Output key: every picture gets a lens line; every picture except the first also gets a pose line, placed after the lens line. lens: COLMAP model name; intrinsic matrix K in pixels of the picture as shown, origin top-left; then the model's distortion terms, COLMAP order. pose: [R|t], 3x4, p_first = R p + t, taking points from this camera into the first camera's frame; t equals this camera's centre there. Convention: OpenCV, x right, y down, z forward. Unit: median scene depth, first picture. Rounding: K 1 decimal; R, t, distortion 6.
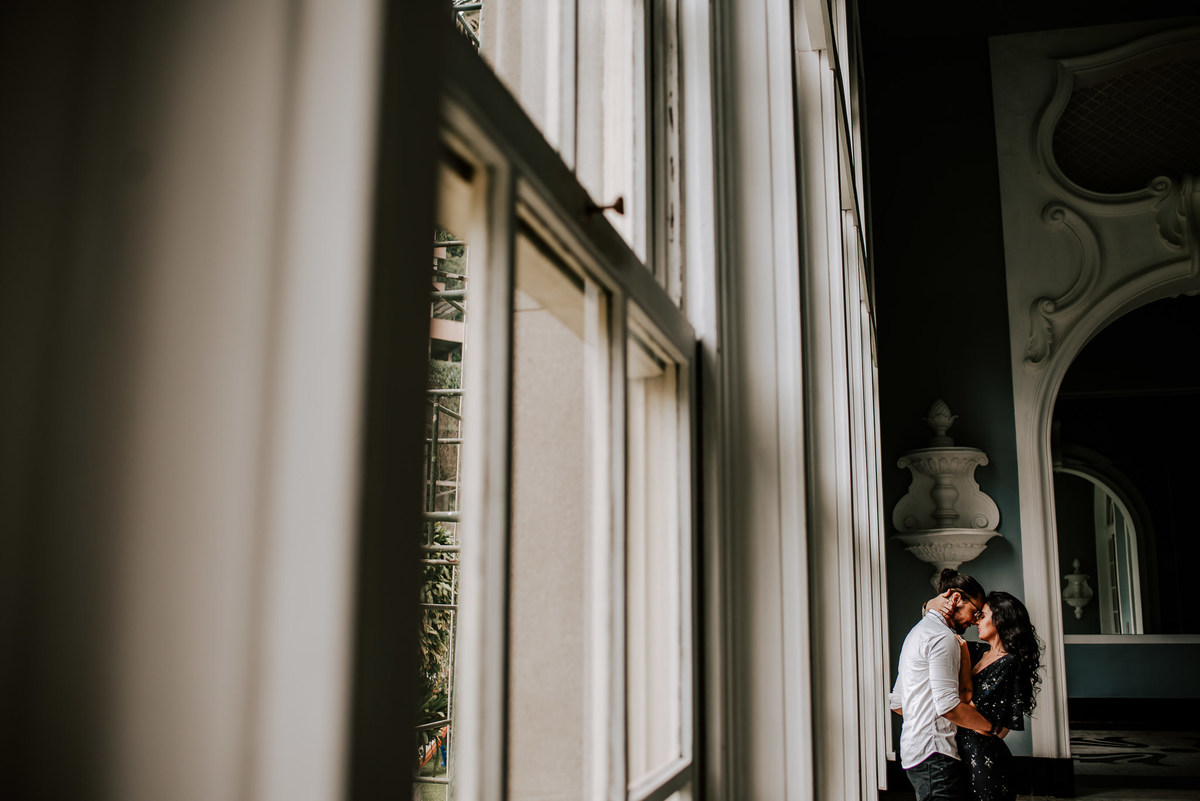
lens RADIAL K [[1211.4, 0, 598.5], [0, 1211.4, 397.4], [0, 0, 1]] dist [-0.049055, 0.000000]
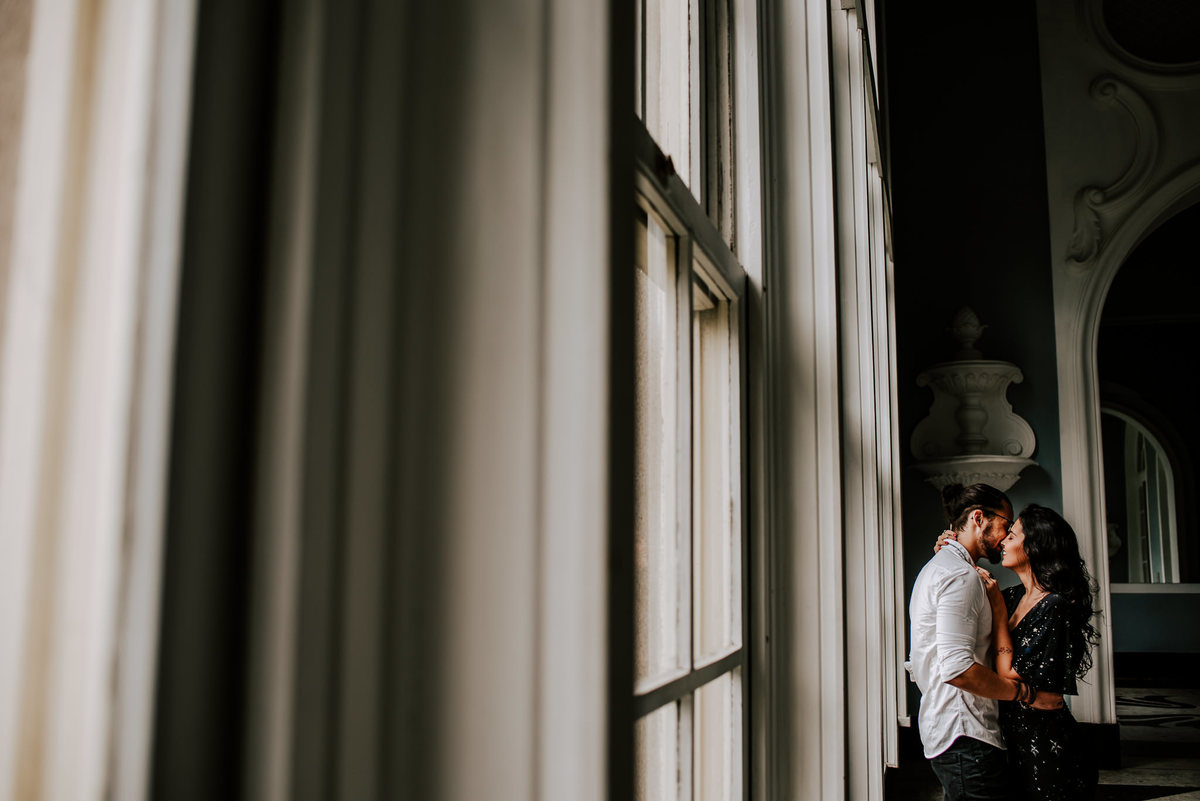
lens RADIAL K [[1211.4, 0, 601.5], [0, 1211.4, 400.9], [0, 0, 1]] dist [-0.049055, 0.000000]
pose [[0.999886, 0.001279, -0.015055, 0.037400], [-0.000636, 0.999090, 0.042638, 0.033080], [0.015096, -0.042624, 0.998977, 0.141892]]
